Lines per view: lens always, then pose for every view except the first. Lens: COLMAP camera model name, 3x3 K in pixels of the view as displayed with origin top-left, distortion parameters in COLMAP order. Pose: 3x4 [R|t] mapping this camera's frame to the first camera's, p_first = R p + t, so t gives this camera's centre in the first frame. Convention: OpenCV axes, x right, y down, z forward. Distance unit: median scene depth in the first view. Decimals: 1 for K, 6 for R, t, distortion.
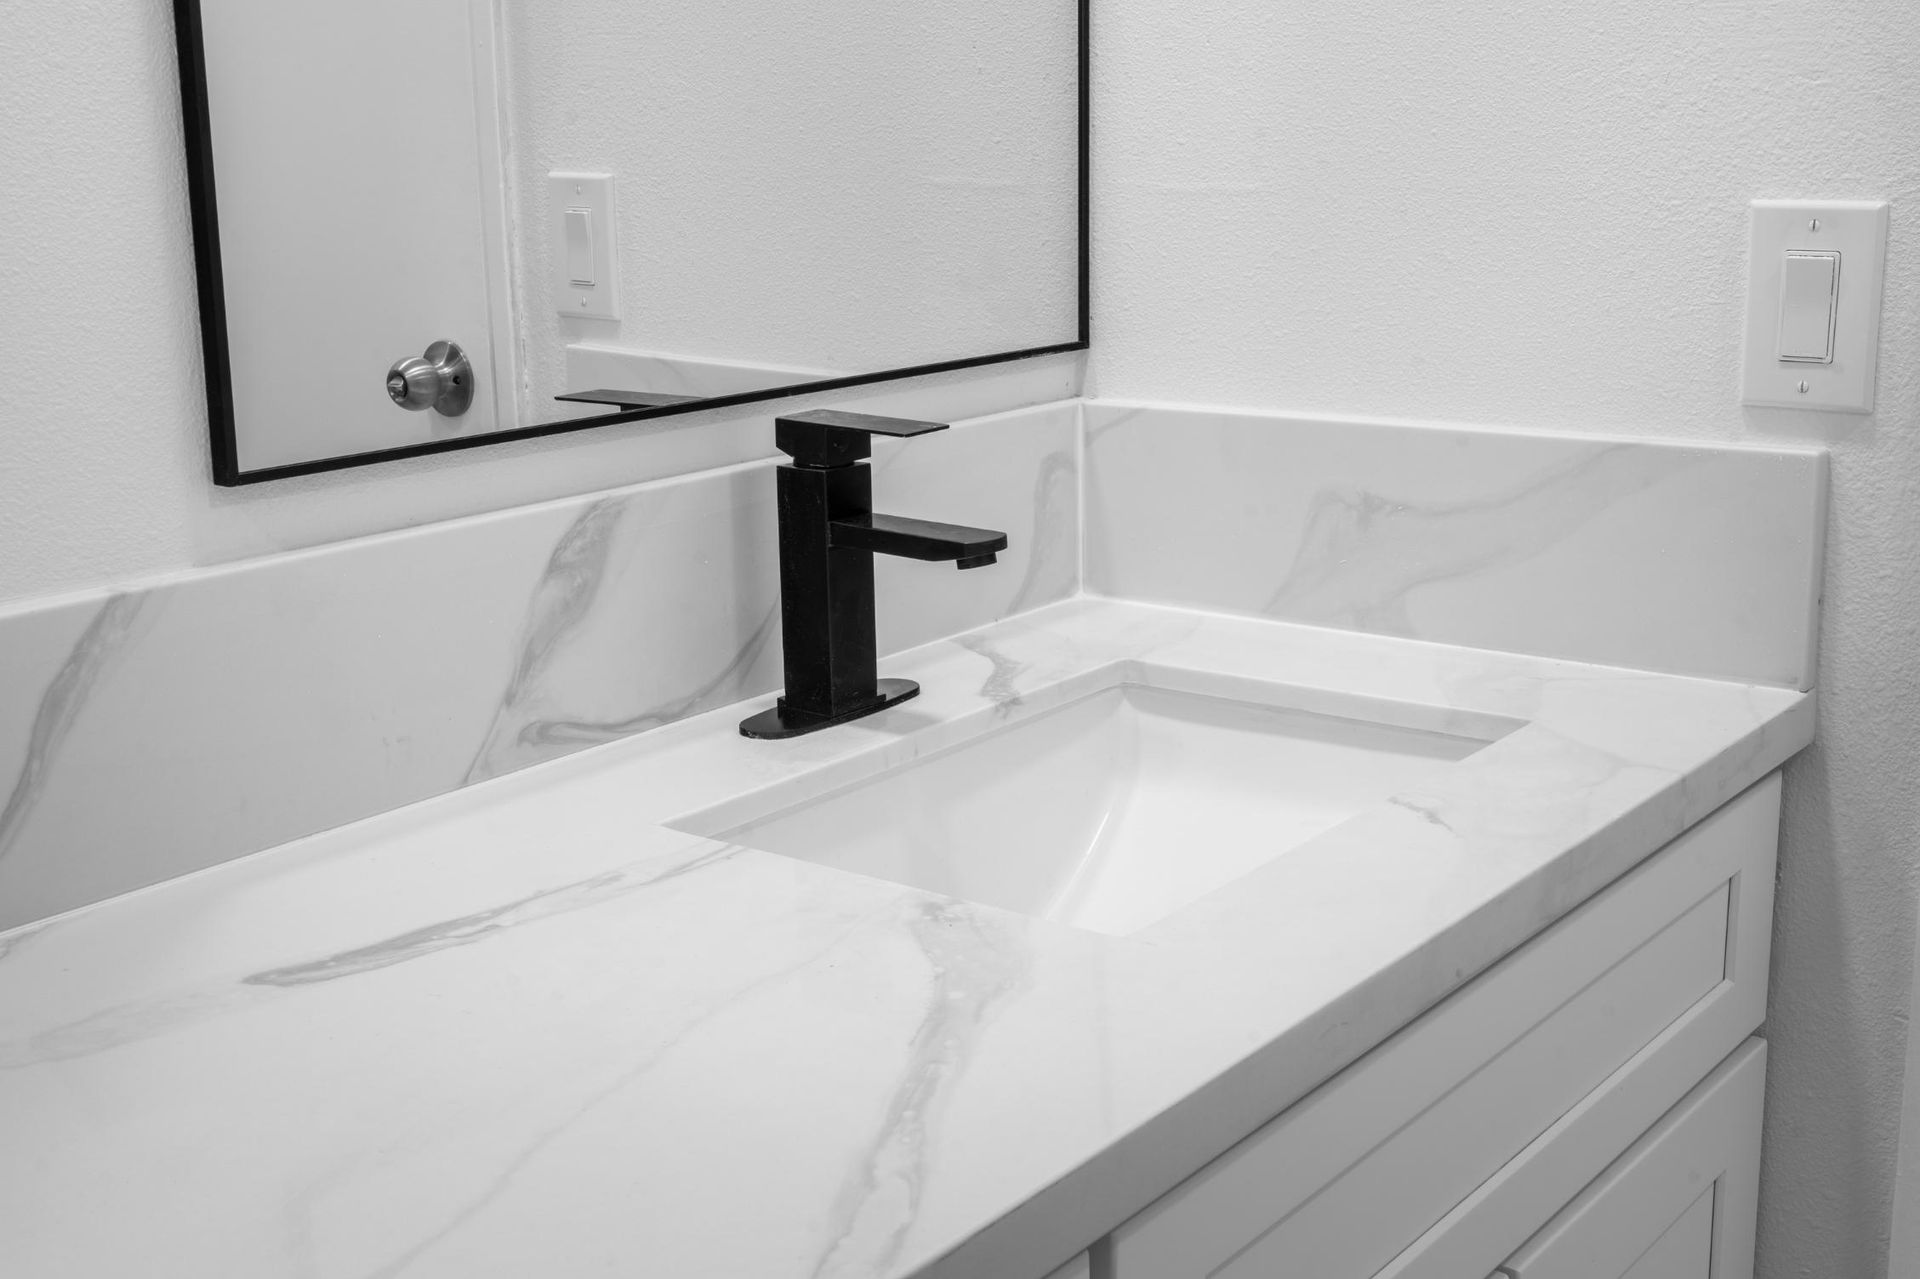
lens RADIAL K [[2266.0, 0, 957.4], [0, 2266.0, 635.4], [0, 0, 1]] dist [-0.022537, 0.000000]
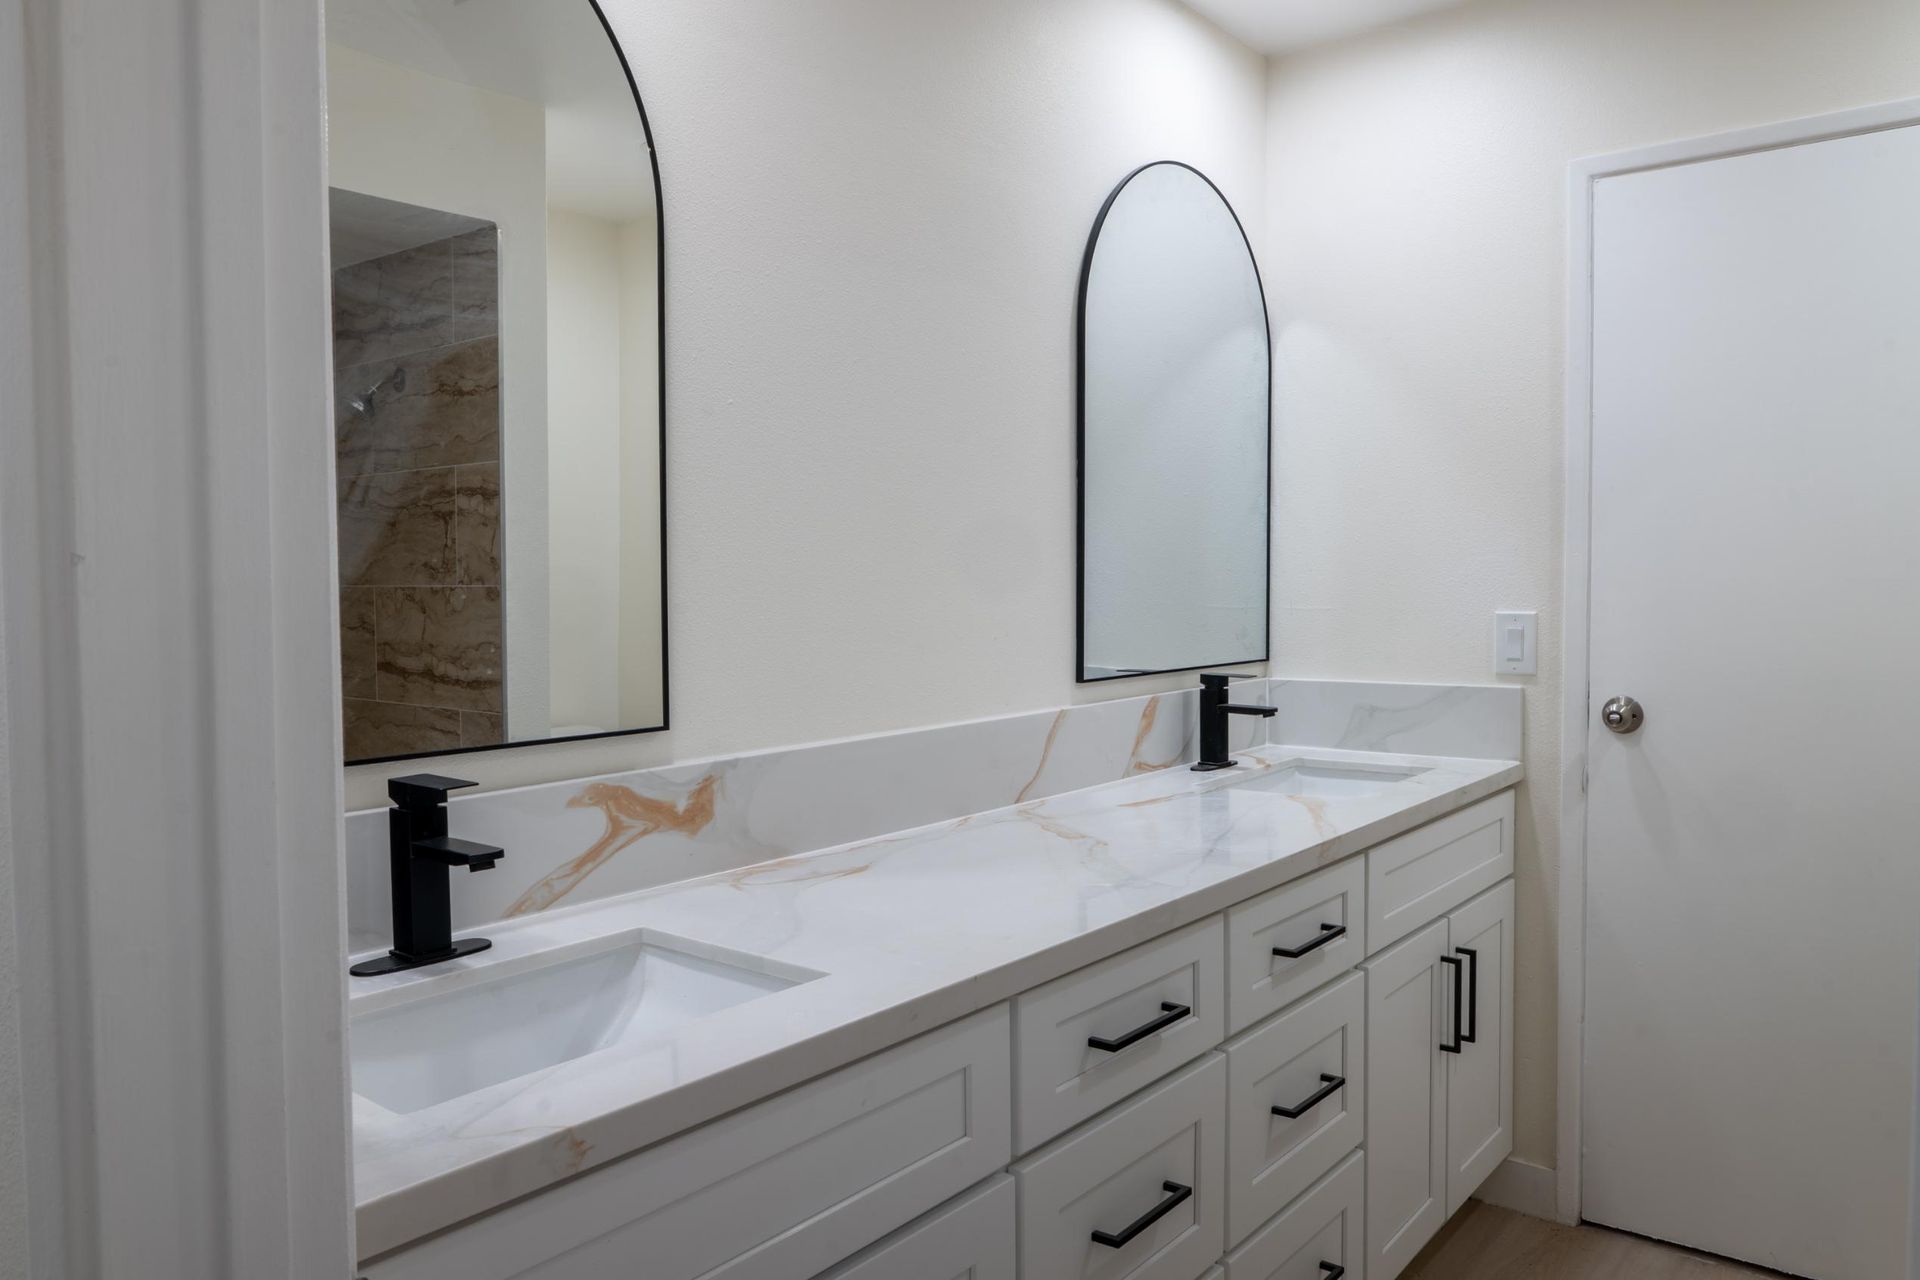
lens RADIAL K [[1365.4, 0, 971.5], [0, 1365.4, 641.9], [0, 0, 1]] dist [-0.013742, 0.003755]
pose [[0.999909, 0.008644, -0.010320, -0.388014], [-0.010333, 0.984197, -0.176775, 0.208934], [0.008629, 0.176866, 0.984197, -0.946442]]
